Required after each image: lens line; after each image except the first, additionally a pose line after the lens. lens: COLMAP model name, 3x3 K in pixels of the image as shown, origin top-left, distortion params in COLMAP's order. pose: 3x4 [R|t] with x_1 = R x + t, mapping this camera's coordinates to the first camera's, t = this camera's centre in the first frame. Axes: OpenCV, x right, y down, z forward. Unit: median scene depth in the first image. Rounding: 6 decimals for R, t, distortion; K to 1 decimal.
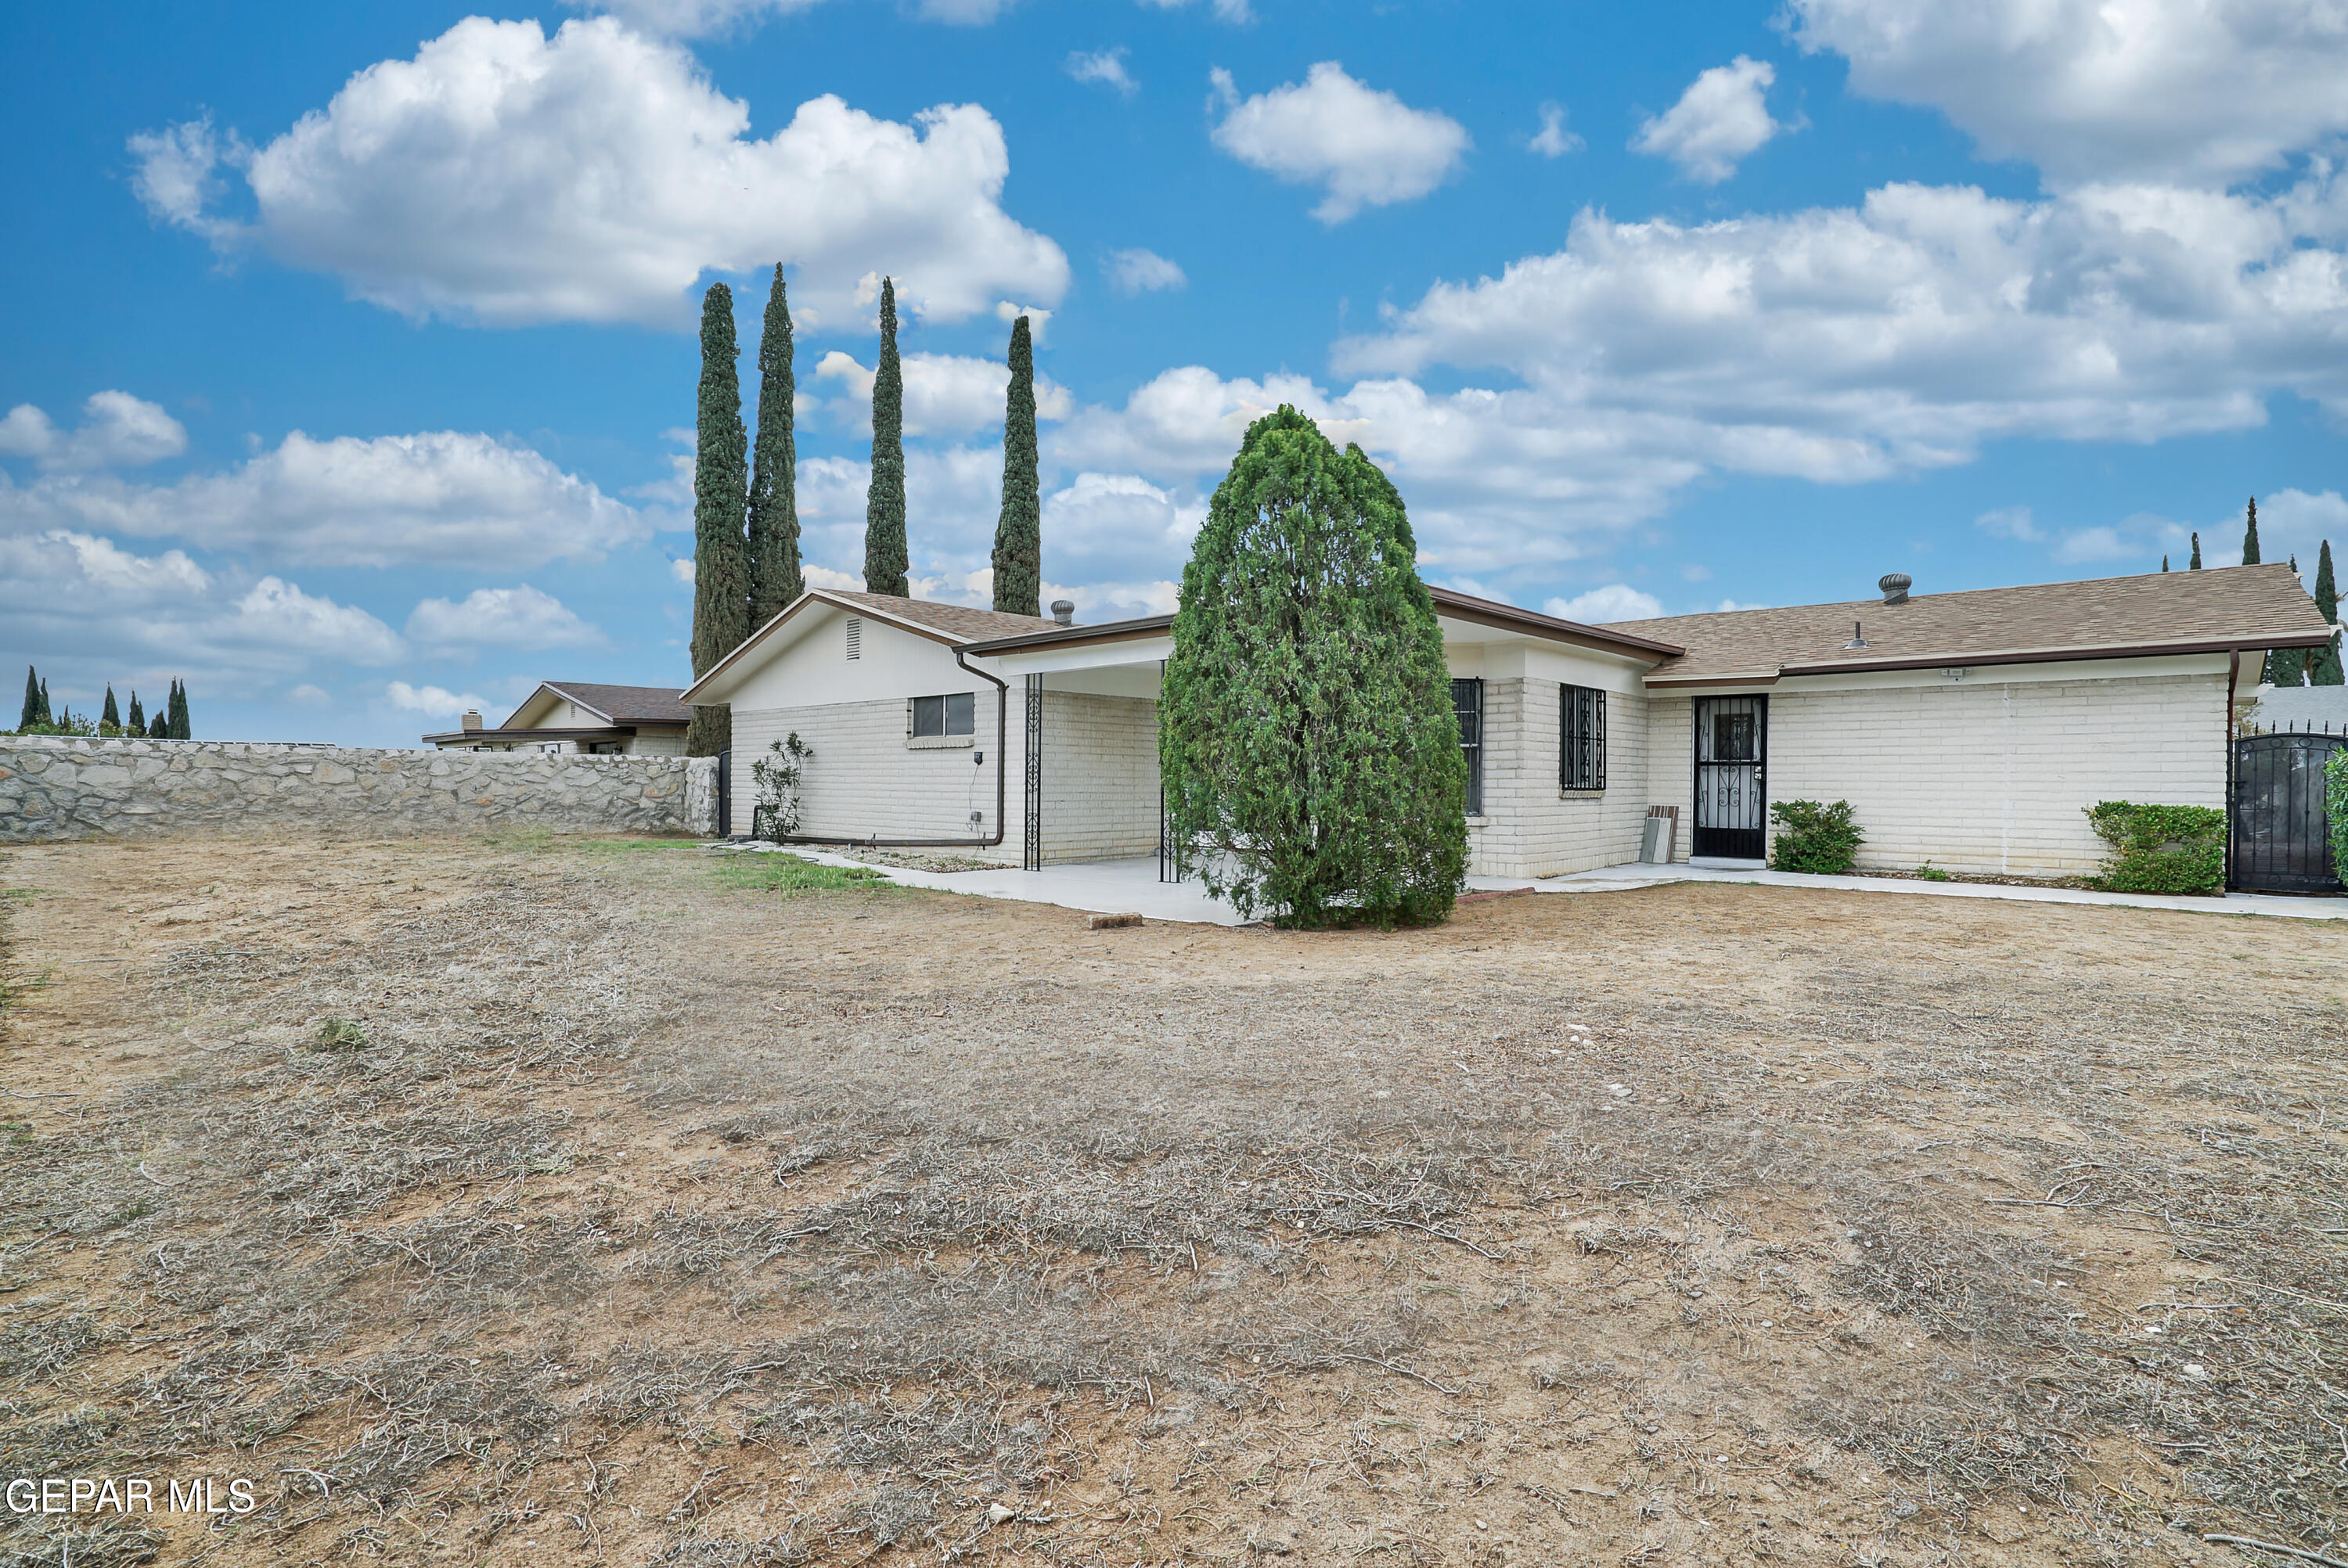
lens RADIAL K [[1112.9, 0, 1173.3], [0, 1112.9, 774.6], [0, 0, 1]] dist [-0.038596, 0.007674]
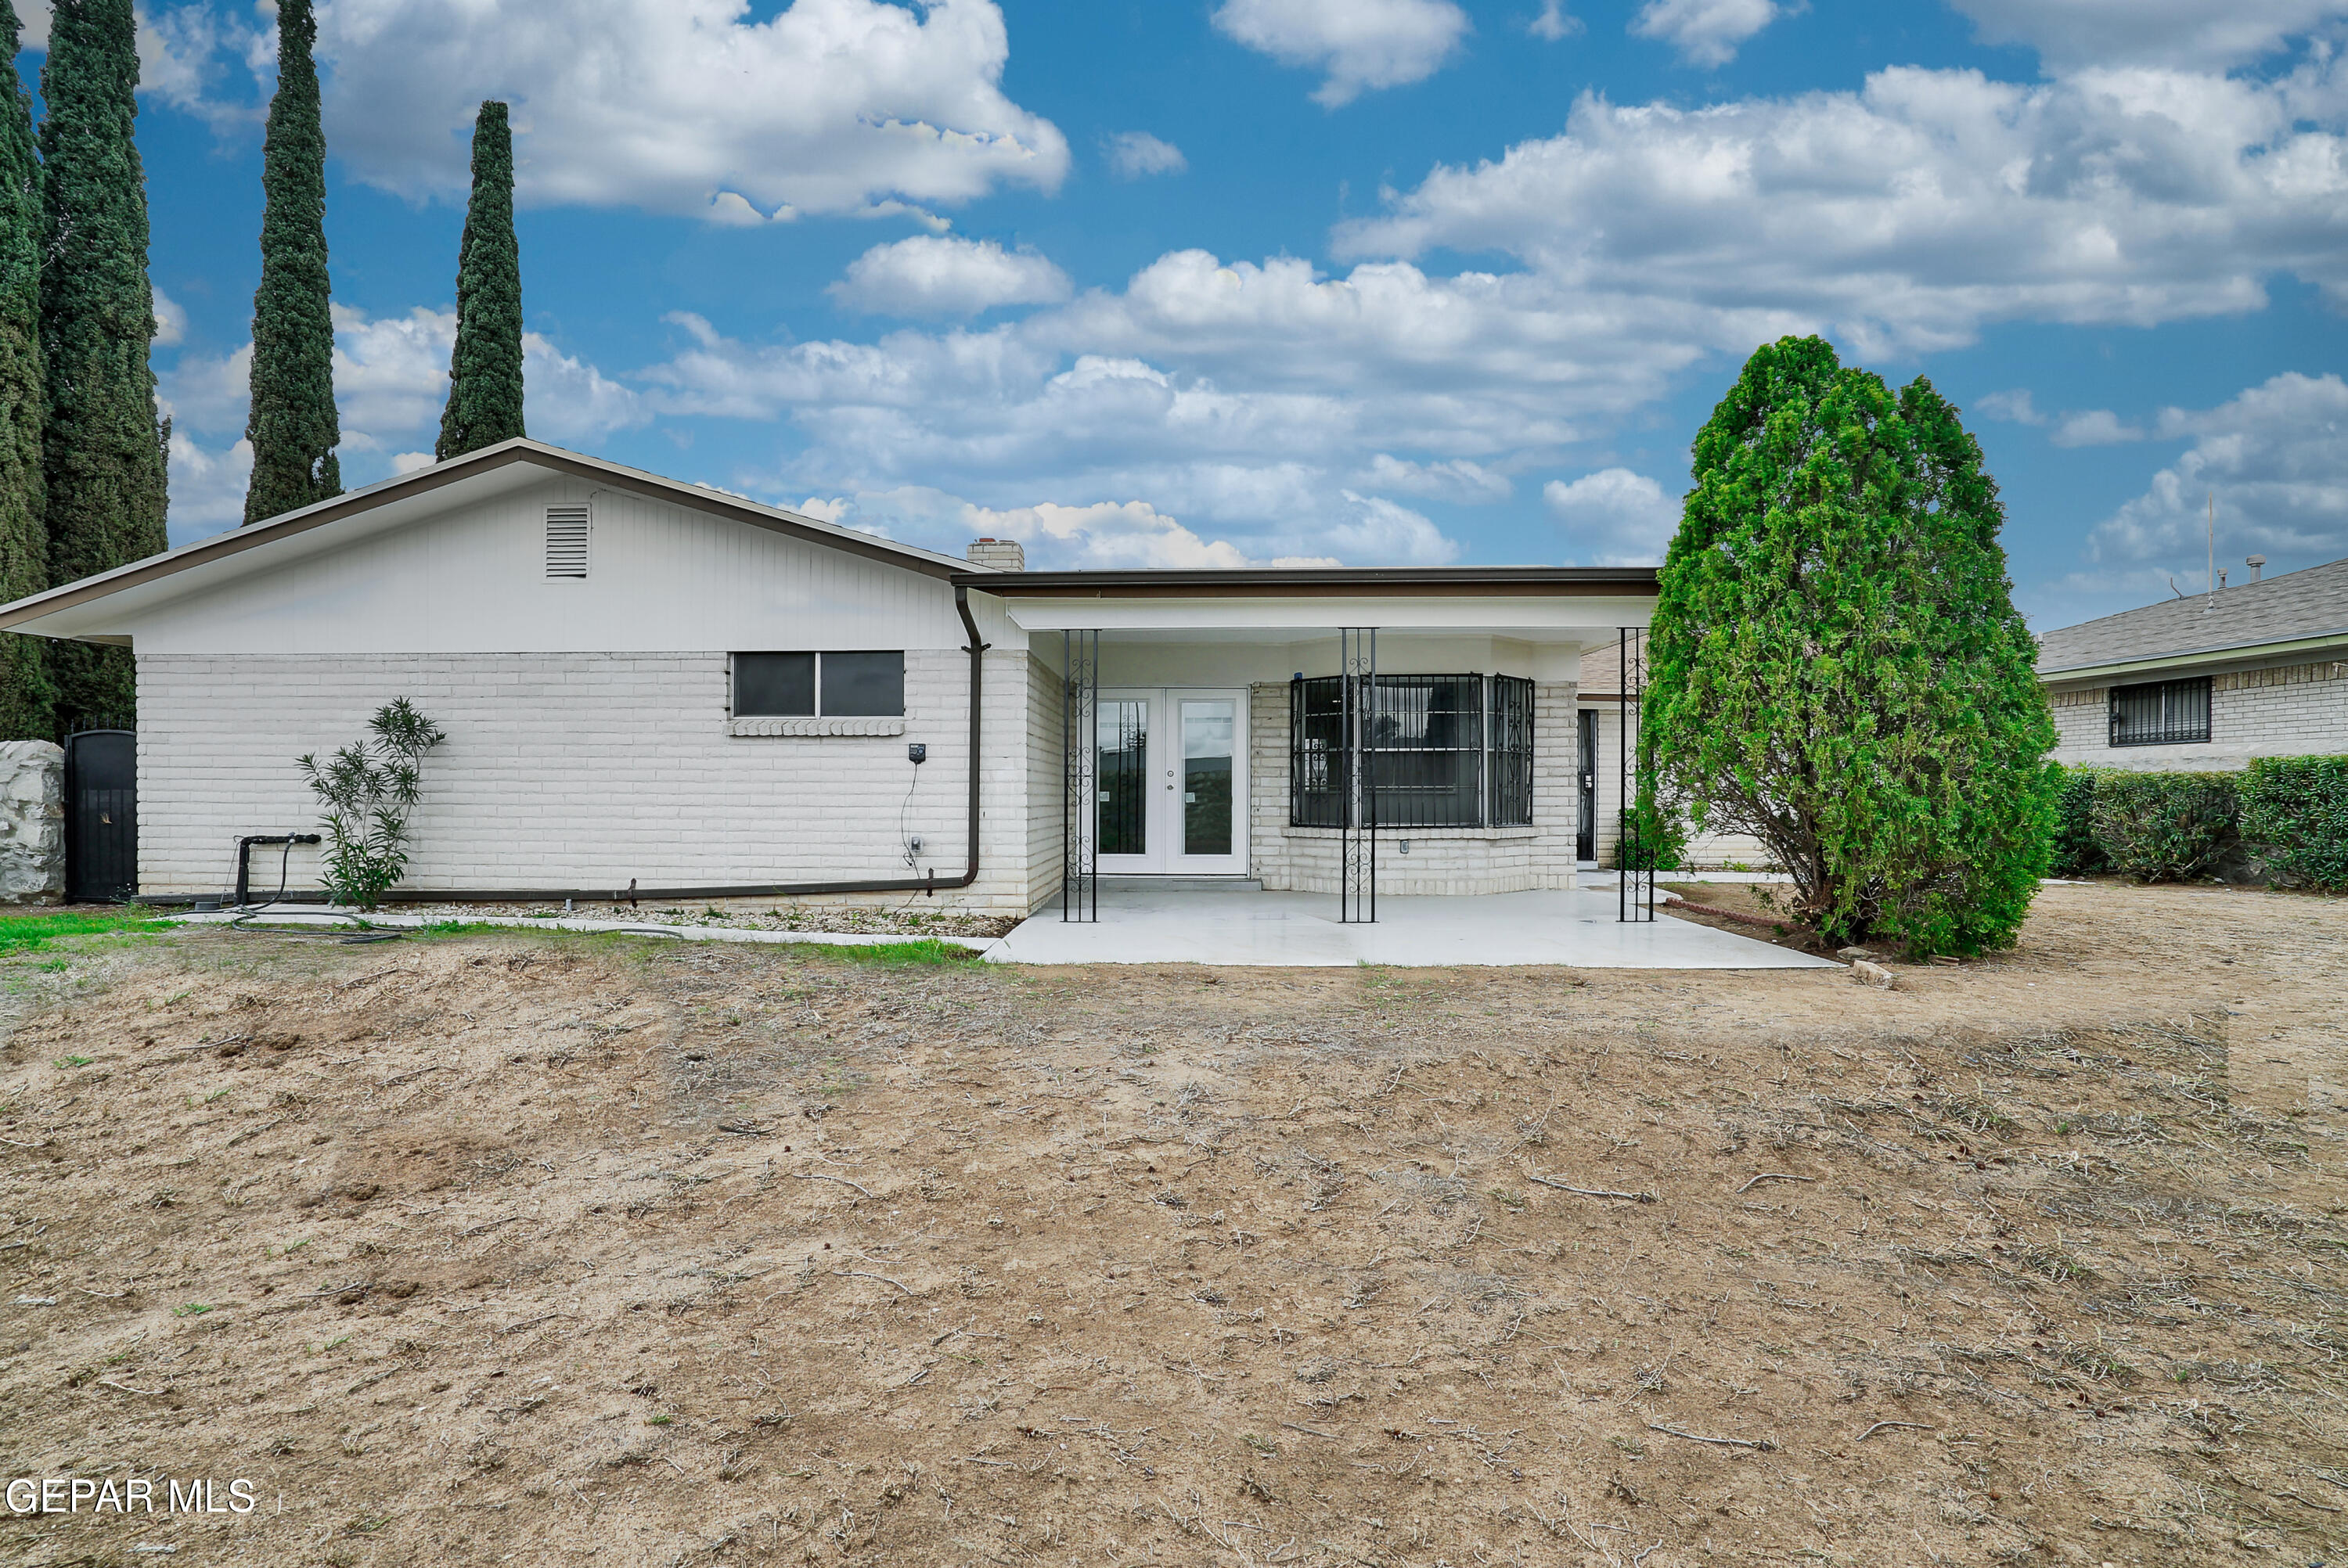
lens RADIAL K [[1112.9, 0, 1174.3], [0, 1112.9, 798.5], [0, 0, 1]] dist [-0.038596, 0.007674]
pose [[0.759040, -0.006111, 0.651015, -0.478446], [-0.003018, 0.999912, 0.012905, 0.002209], [-0.651037, -0.011760, 0.758955, 0.412712]]
